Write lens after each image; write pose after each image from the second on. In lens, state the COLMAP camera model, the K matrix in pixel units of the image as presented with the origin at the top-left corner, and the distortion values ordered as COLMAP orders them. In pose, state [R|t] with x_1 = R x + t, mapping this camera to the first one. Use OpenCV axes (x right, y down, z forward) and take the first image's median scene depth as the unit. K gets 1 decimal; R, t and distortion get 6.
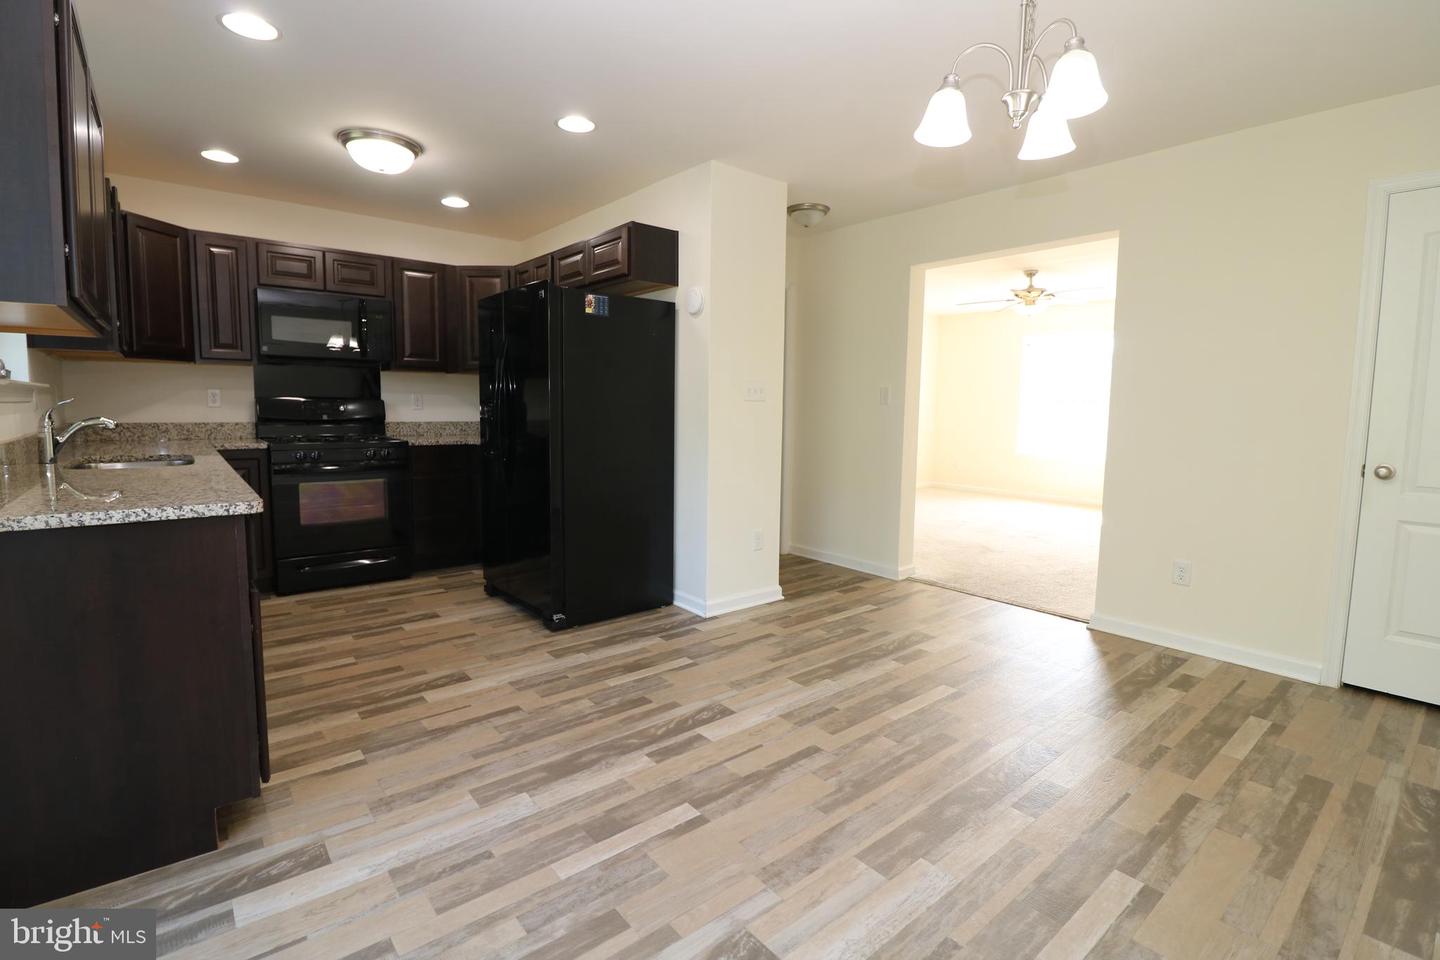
lens RADIAL K [[666.5, 0, 716.0], [0, 666.5, 467.0], [0, 0, 1]] dist [-0.000119, -0.013623]
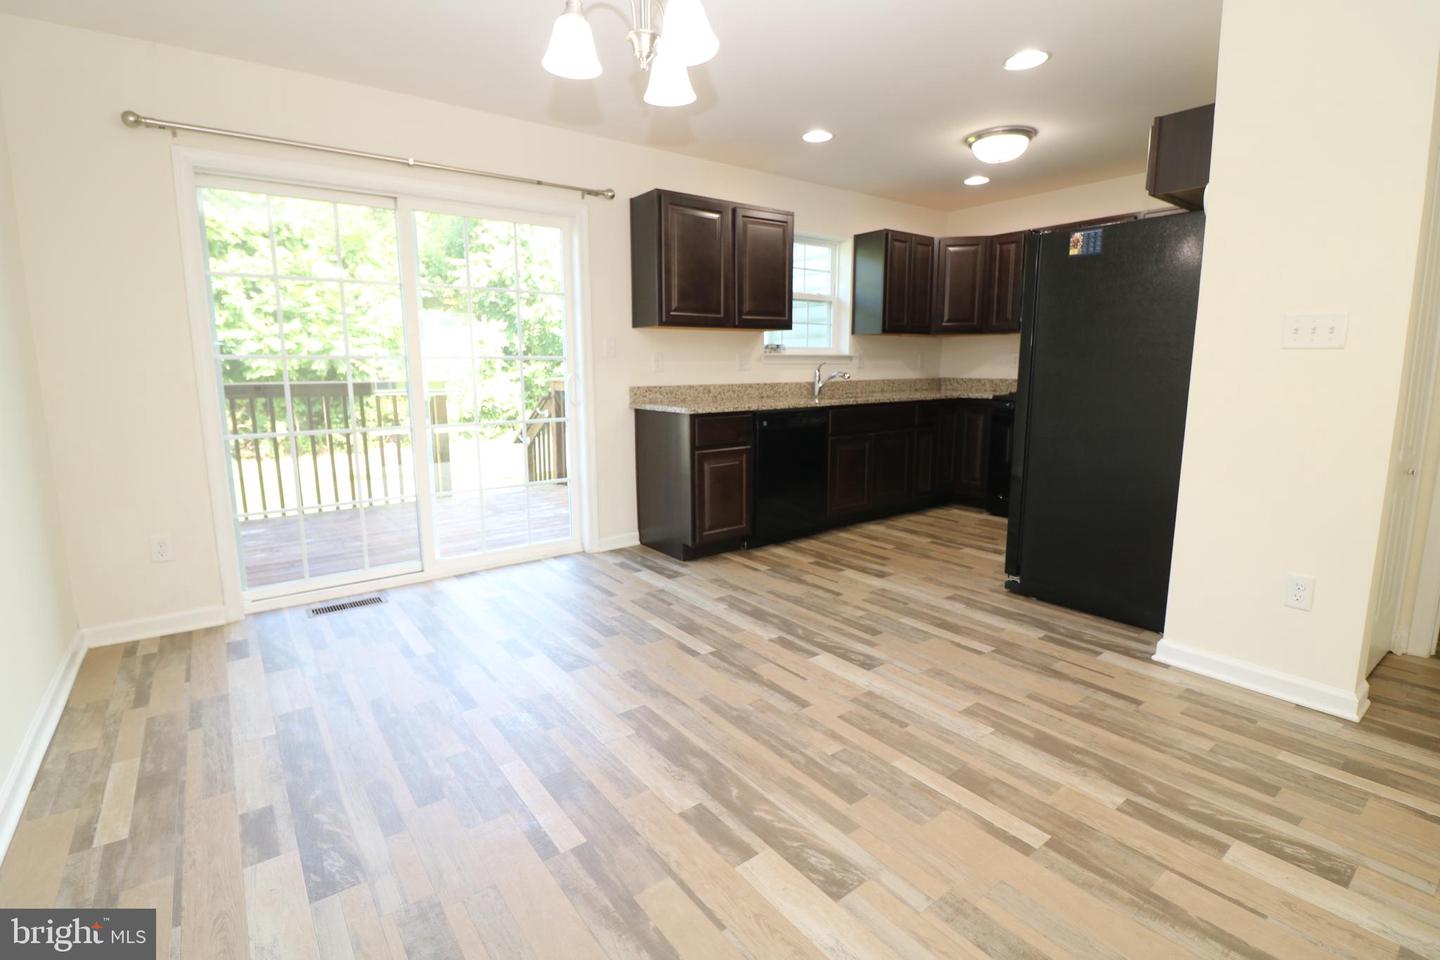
lens RADIAL K [[640.1, 0, 726.9], [0, 640.1, 518.7], [0, 0, 1]] dist [-0.030340, -0.000288]
pose [[-0.023131, 0.224560, -0.974186, 0.674519], [-0.085389, 0.970442, 0.225724, -0.041917], [0.996079, 0.088406, -0.003273, 0.555282]]
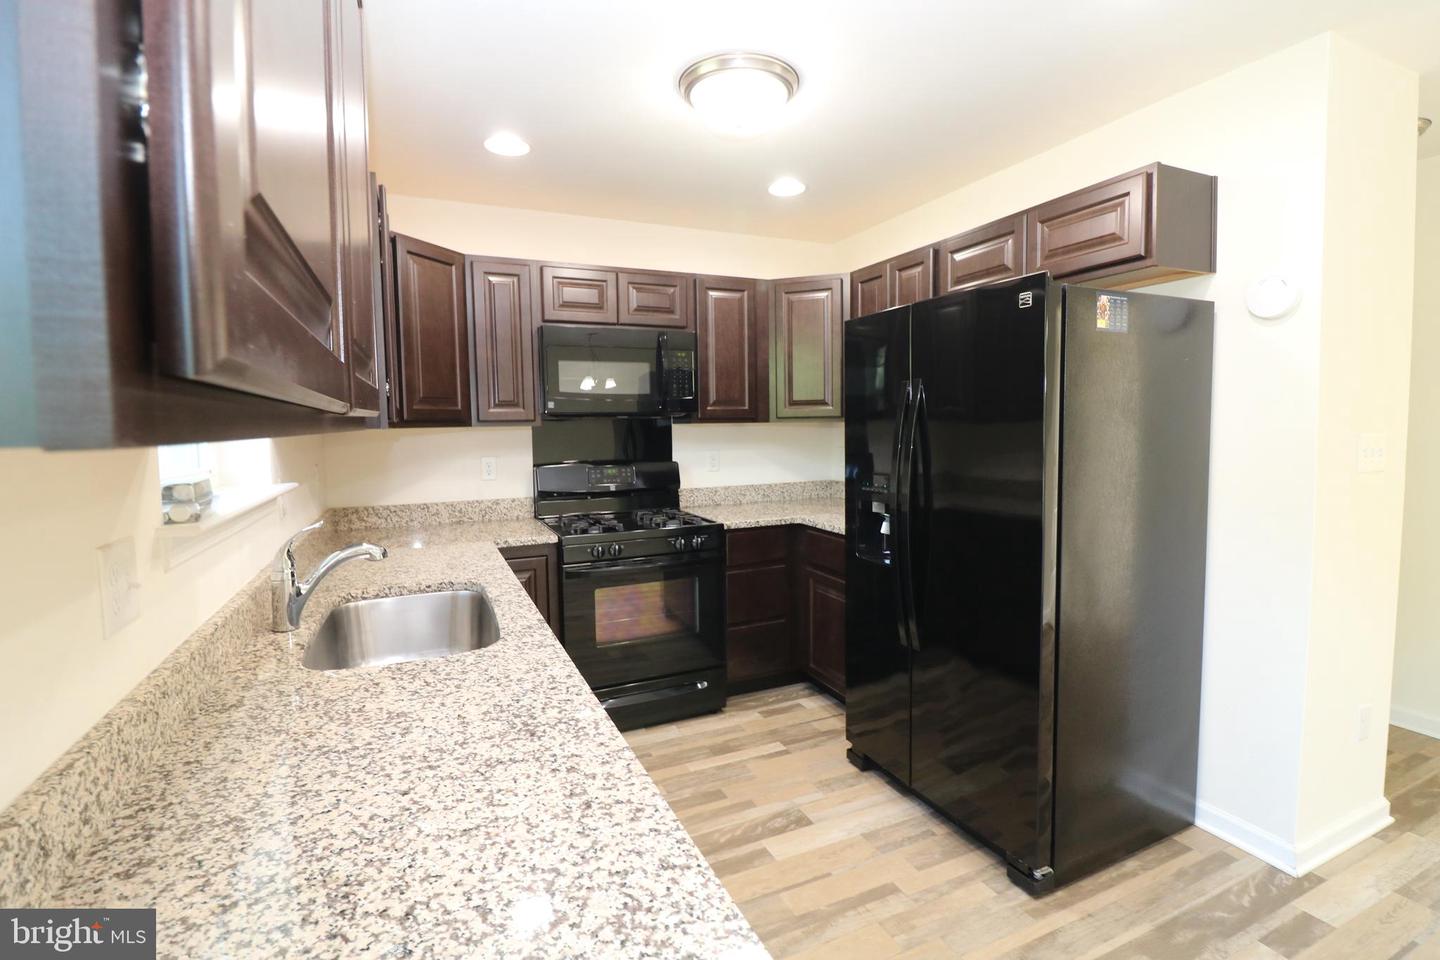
lens RADIAL K [[666.5, 0, 716.0], [0, 666.5, 467.0], [0, 0, 1]] dist [-0.000119, -0.013623]
pose [[0.963432, -0.012210, -0.267676, -0.343139], [0.004560, 0.999564, -0.029183, -0.098468], [0.267916, 0.026895, 0.963067, 0.373806]]
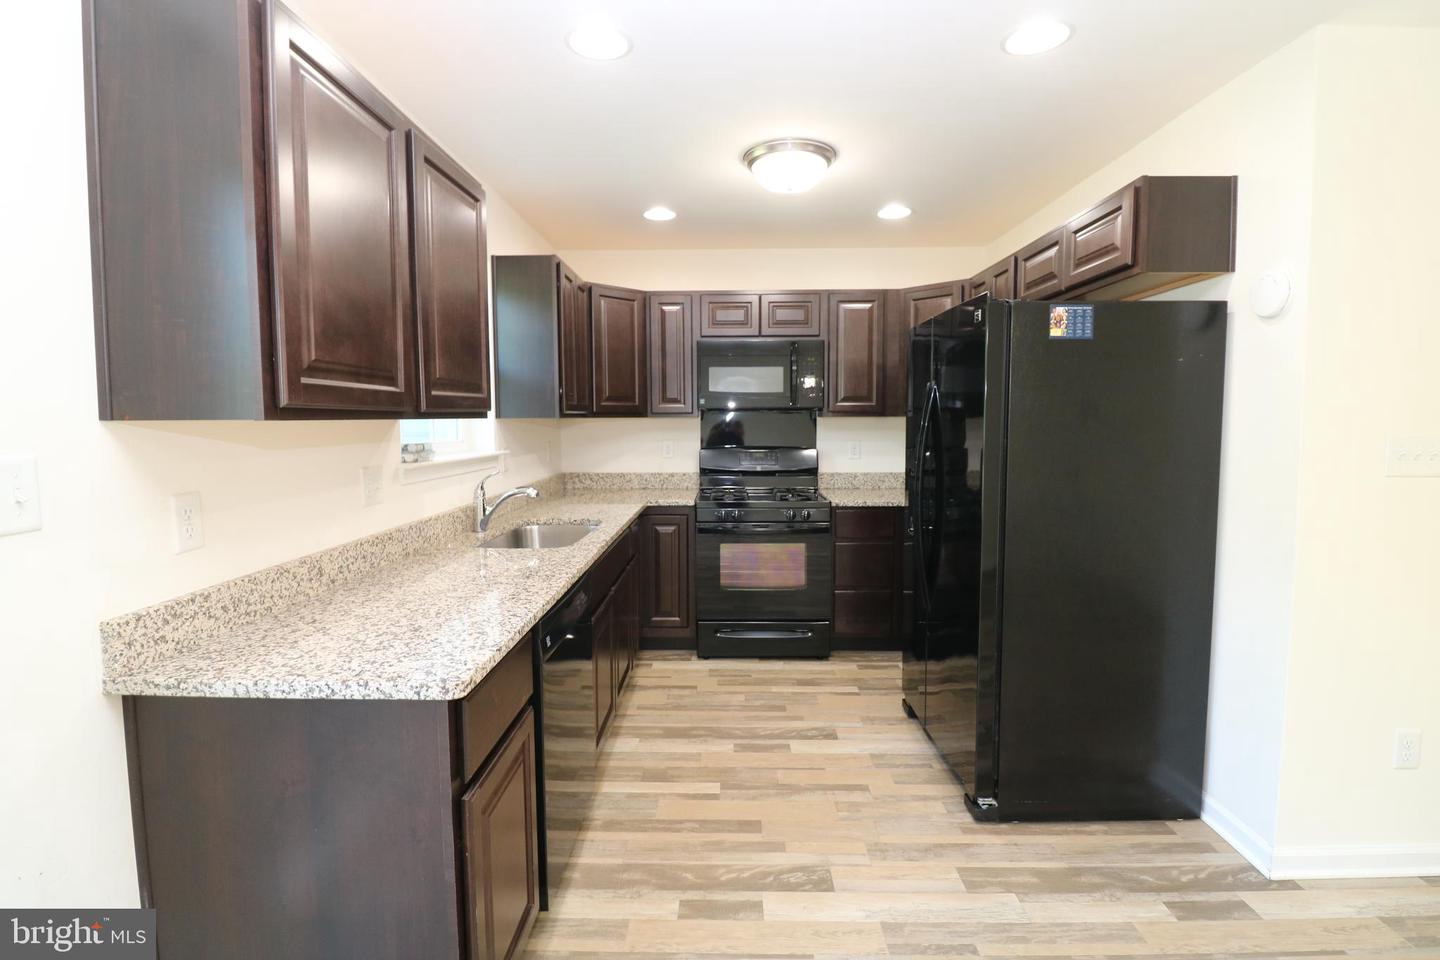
lens RADIAL K [[666.5, 0, 716.0], [0, 666.5, 467.0], [0, 0, 1]] dist [-0.000119, -0.013623]
pose [[0.757078, 0.029199, -0.652672, -0.019562], [-0.045485, 0.998932, -0.008072, -0.086394], [0.651740, 0.035798, 0.757597, 0.311777]]
